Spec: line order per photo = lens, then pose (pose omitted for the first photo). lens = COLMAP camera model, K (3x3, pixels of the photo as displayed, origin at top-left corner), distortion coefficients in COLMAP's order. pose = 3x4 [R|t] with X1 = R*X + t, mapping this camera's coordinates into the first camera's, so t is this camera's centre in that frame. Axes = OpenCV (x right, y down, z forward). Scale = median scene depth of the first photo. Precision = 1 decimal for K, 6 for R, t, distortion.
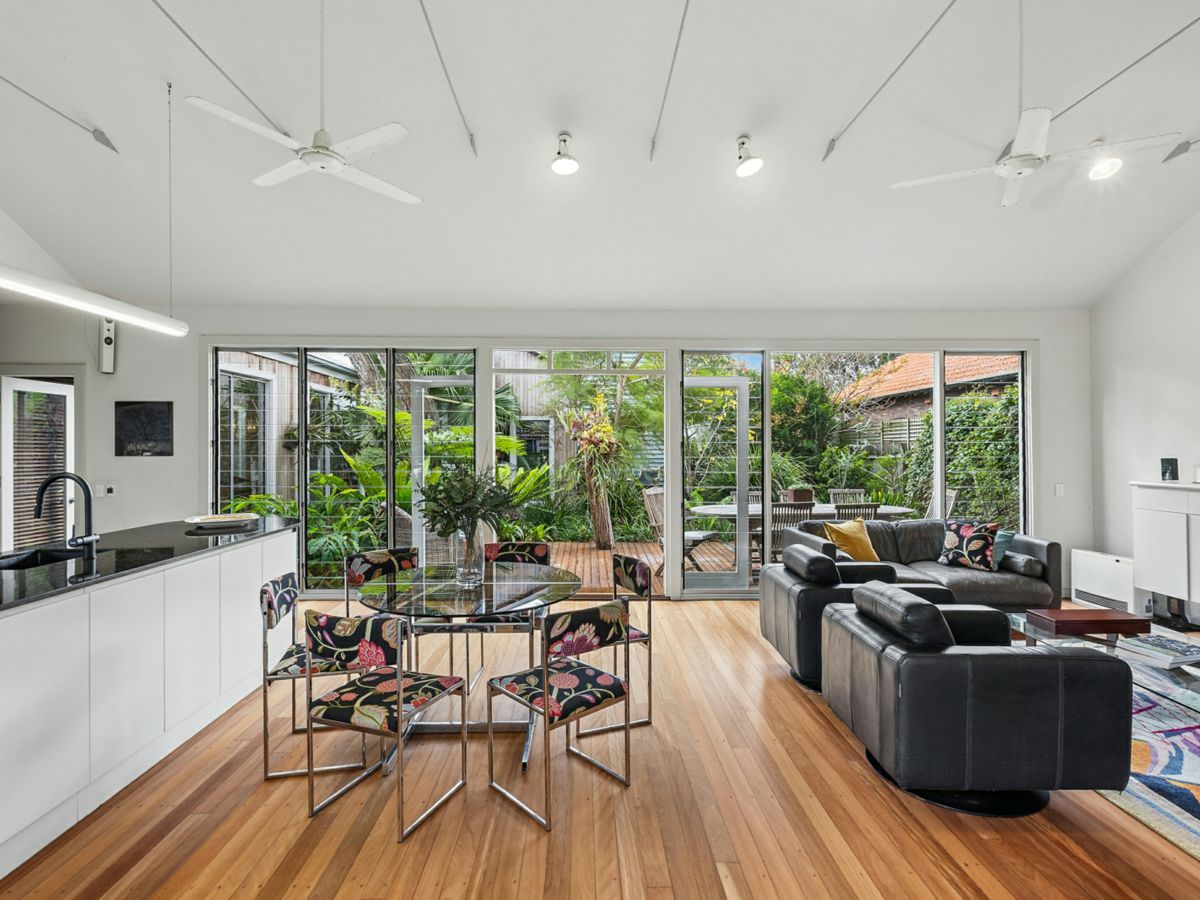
lens RADIAL K [[604.0, 0, 600.0], [0, 604.0, 450.0], [0, 0, 1]] dist [-0.043952, 0.000102]
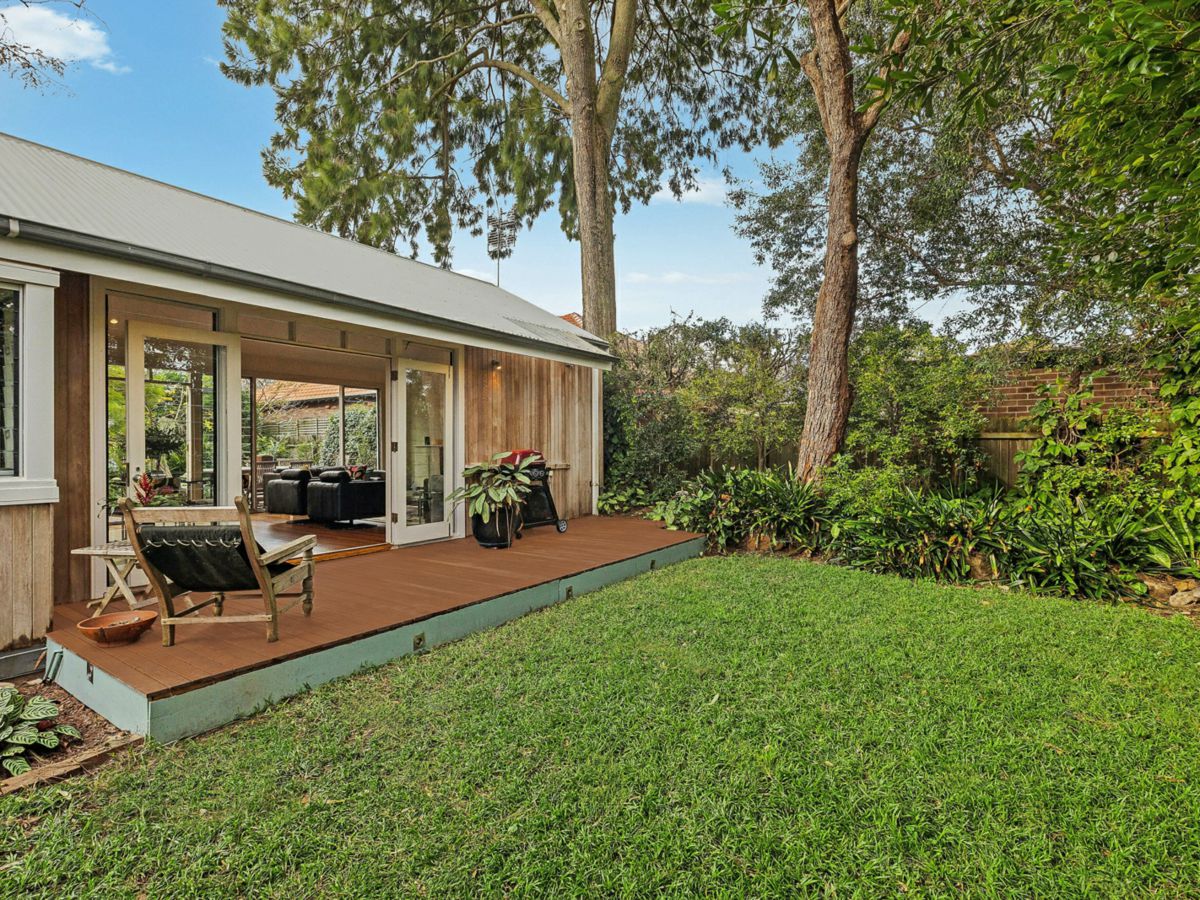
lens RADIAL K [[604.0, 0, 600.0], [0, 604.0, 450.0], [0, 0, 1]] dist [-0.043952, 0.000102]
pose [[0.587050, 0.001519, 0.809549, -0.563390], [-0.000218, 0.999999, -0.001718, 0.059025], [-0.809550, 0.000832, 0.587050, -0.905299]]
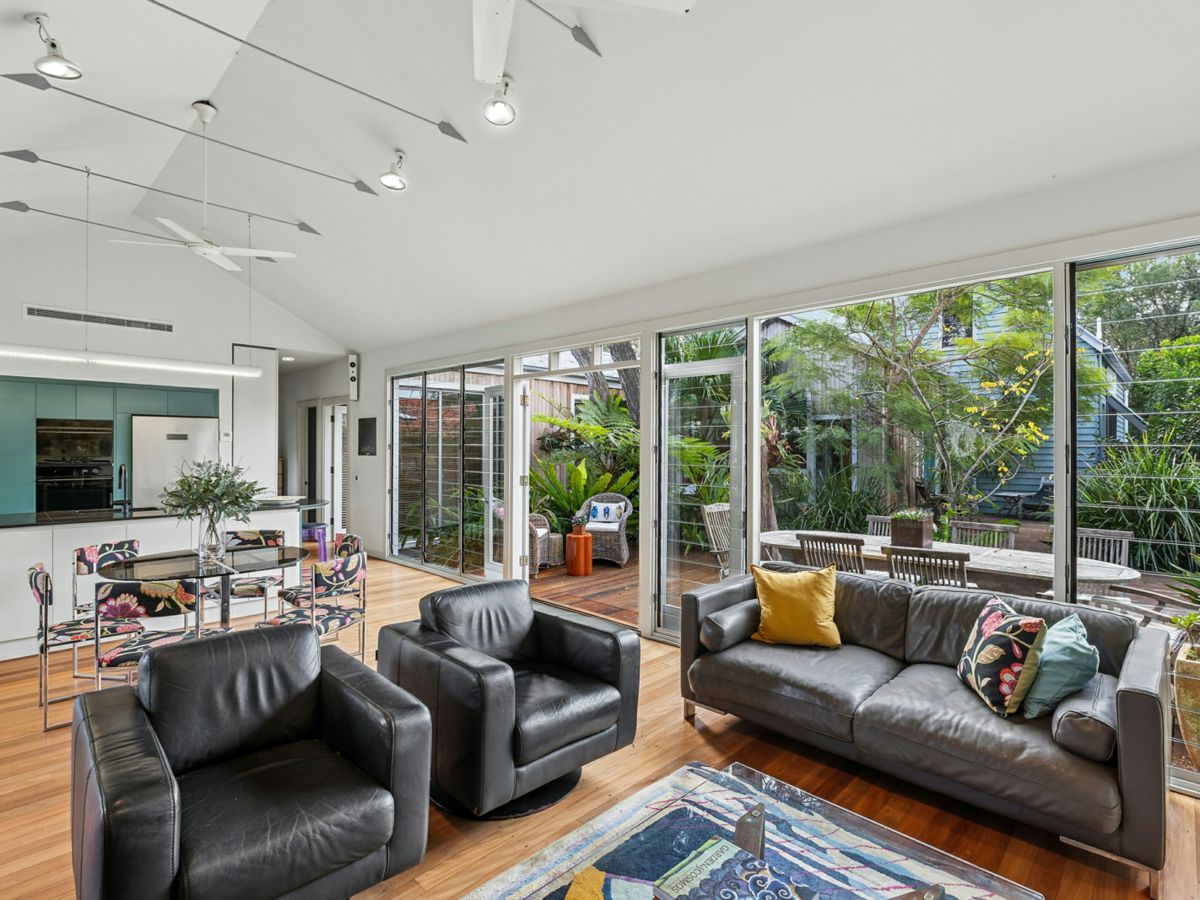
lens RADIAL K [[604.0, 0, 600.0], [0, 604.0, 450.0], [0, 0, 1]] dist [-0.043952, 0.000102]
pose [[0.697756, 0.001204, -0.716334, 0.678396], [-0.004554, 0.999986, -0.002755, -0.005191], [0.716321, 0.005184, 0.697752, 0.384734]]
